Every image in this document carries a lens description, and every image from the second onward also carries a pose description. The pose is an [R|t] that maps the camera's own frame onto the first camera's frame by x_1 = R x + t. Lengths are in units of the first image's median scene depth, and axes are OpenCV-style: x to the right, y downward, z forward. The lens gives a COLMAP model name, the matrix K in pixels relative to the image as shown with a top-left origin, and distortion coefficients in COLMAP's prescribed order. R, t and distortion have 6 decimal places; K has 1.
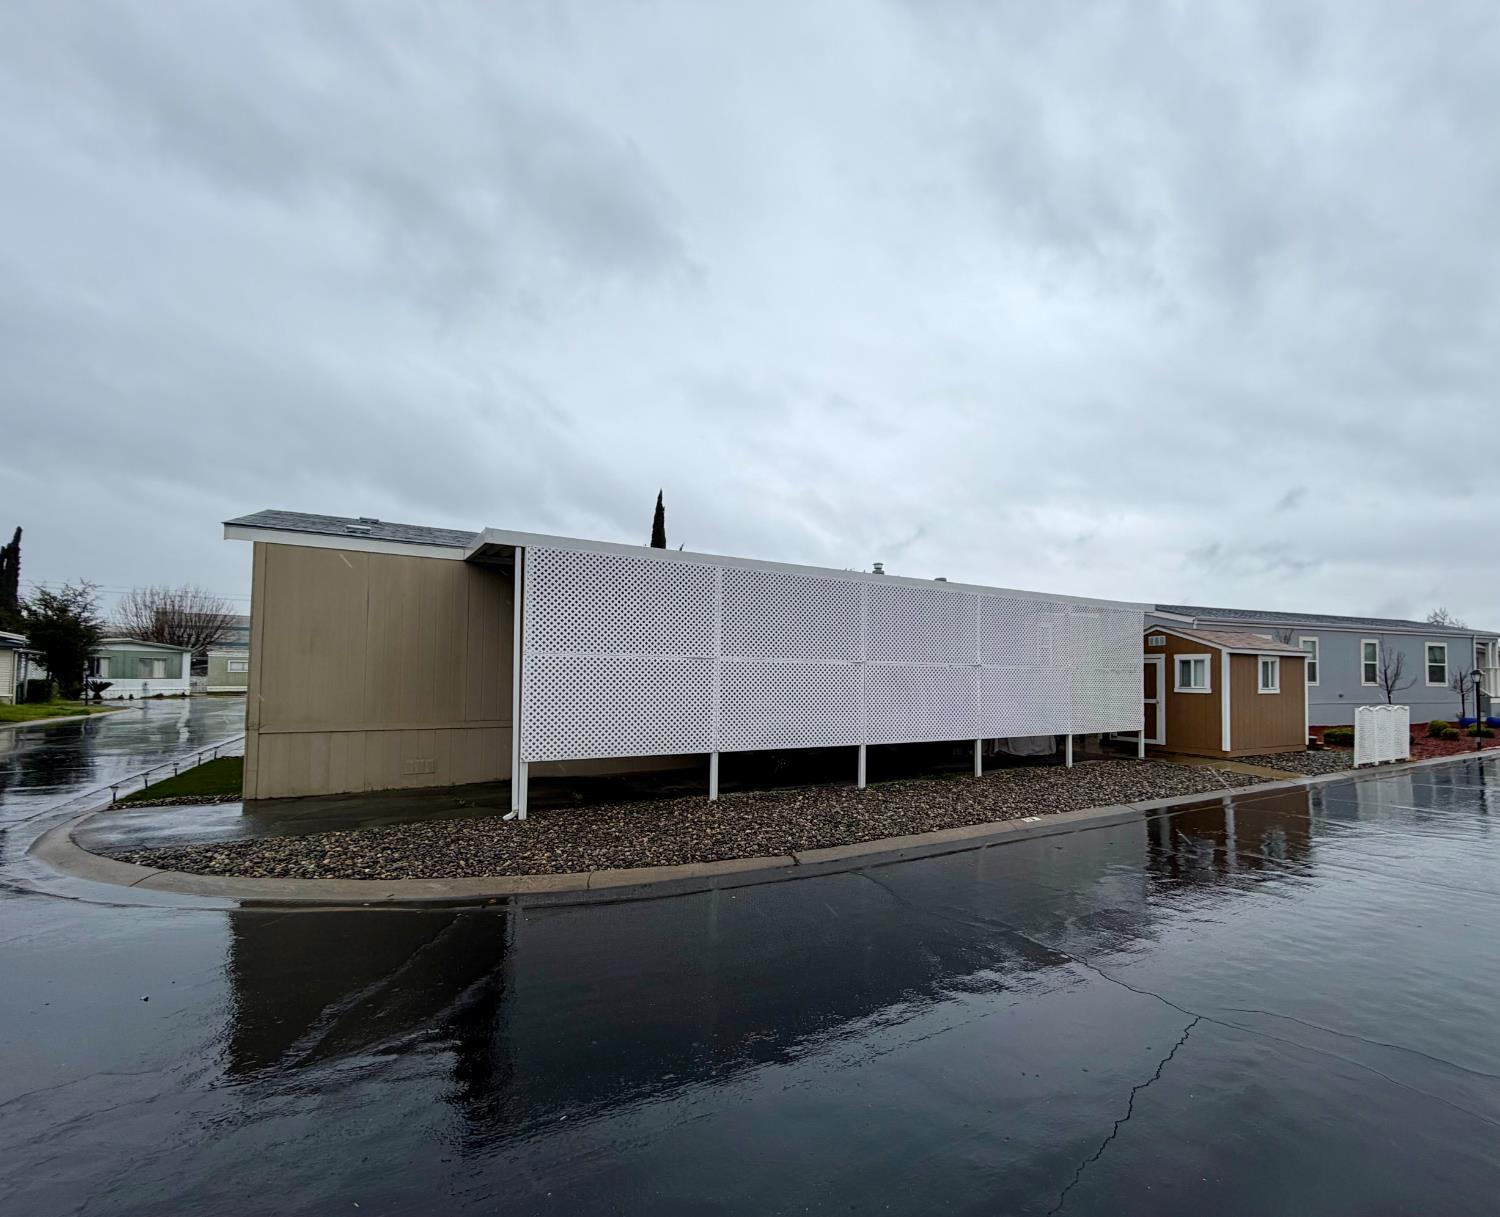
lens RADIAL K [[696.2, 0, 938.9], [0, 696.2, 664.9], [0, 0, 1]] dist [-0.001739, -0.000749]
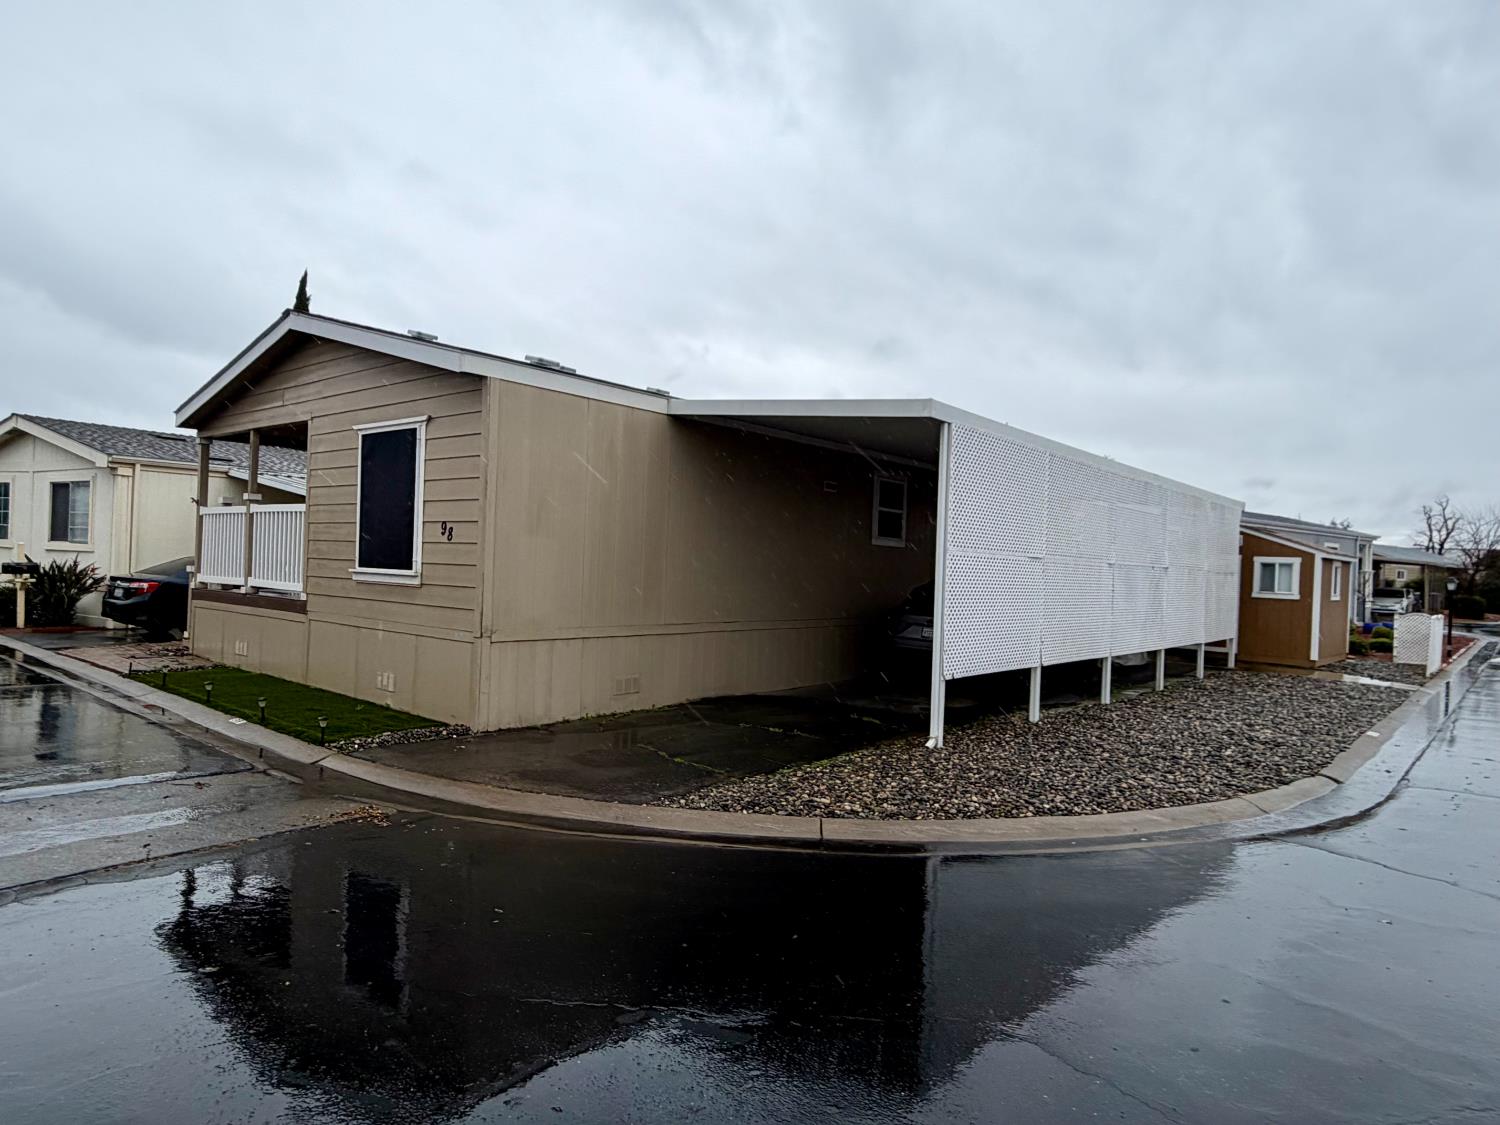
lens RADIAL K [[930.9, 0, 750.0], [0, 930.9, 562.5], [0, 0, 1]] dist [0.006018, 0.000869]
pose [[0.957611, 0.027117, 0.286784, -0.699459], [-0.034577, 0.999182, 0.020978, -0.010400], [-0.285981, -0.030005, 0.957765, -0.002062]]
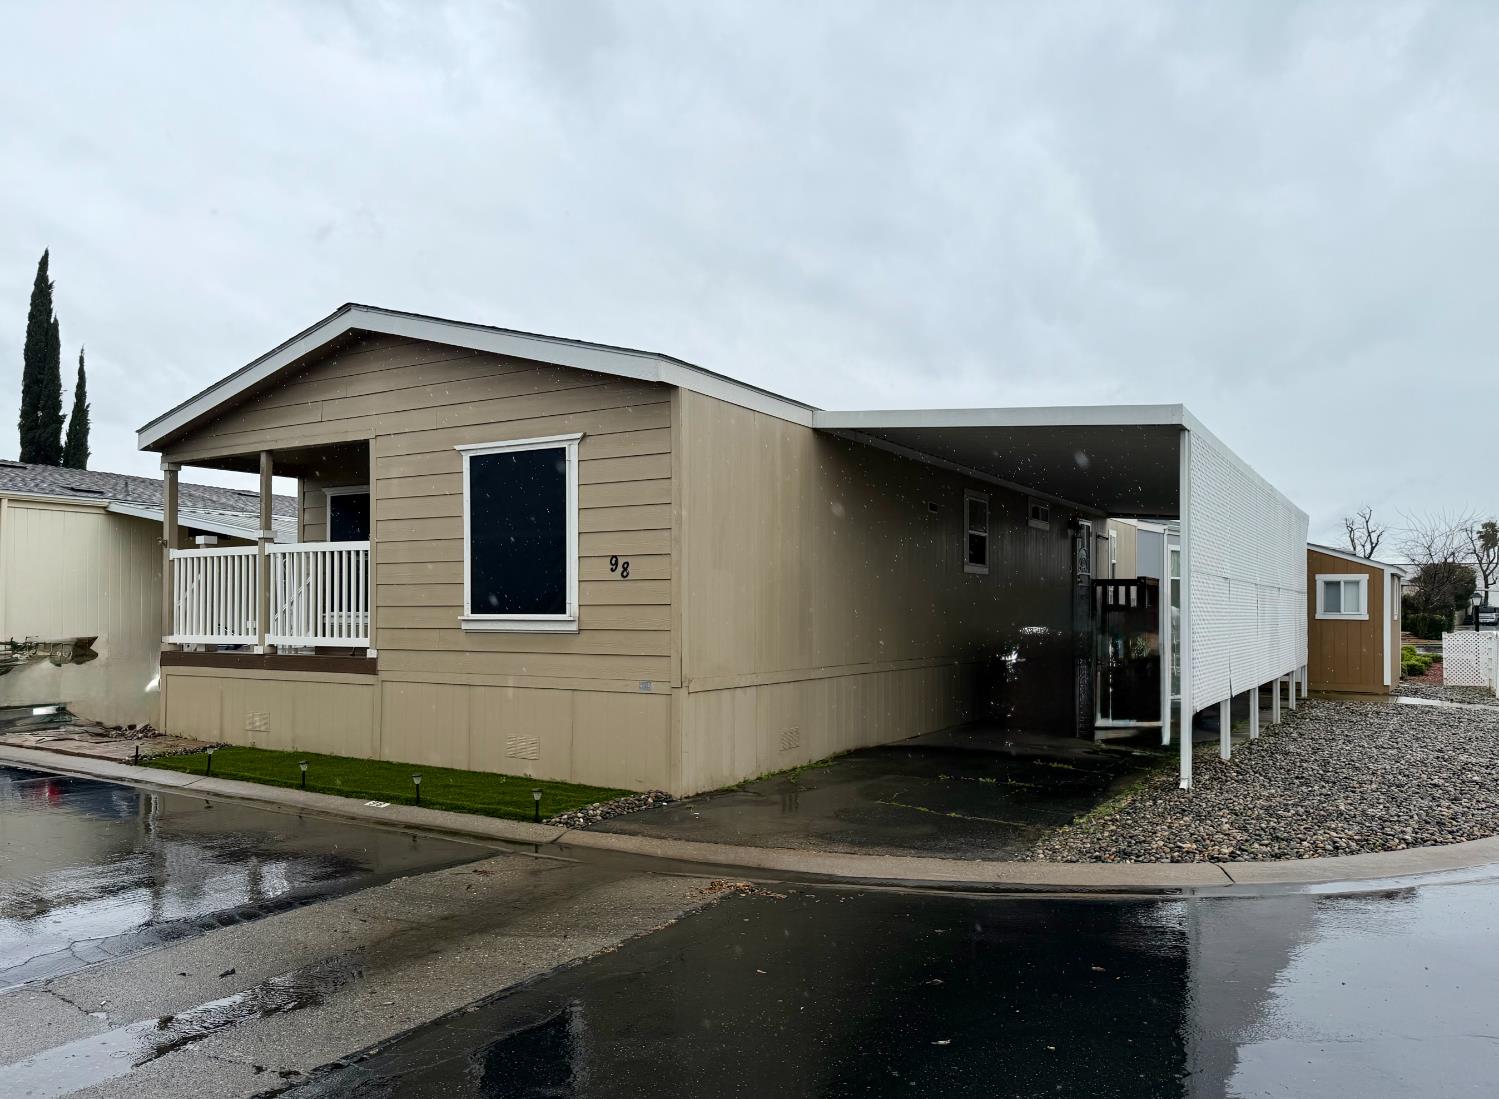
lens RADIAL K [[1100.1, 0, 693.3], [0, 1100.1, 589.5], [0, 0, 1]] dist [0.066940, -0.003773]
pose [[0.911393, 0.001353, 0.411535, -0.966544], [-0.003451, 0.999985, 0.004356, 0.000132], [-0.411522, -0.005391, 0.911384, 0.067022]]
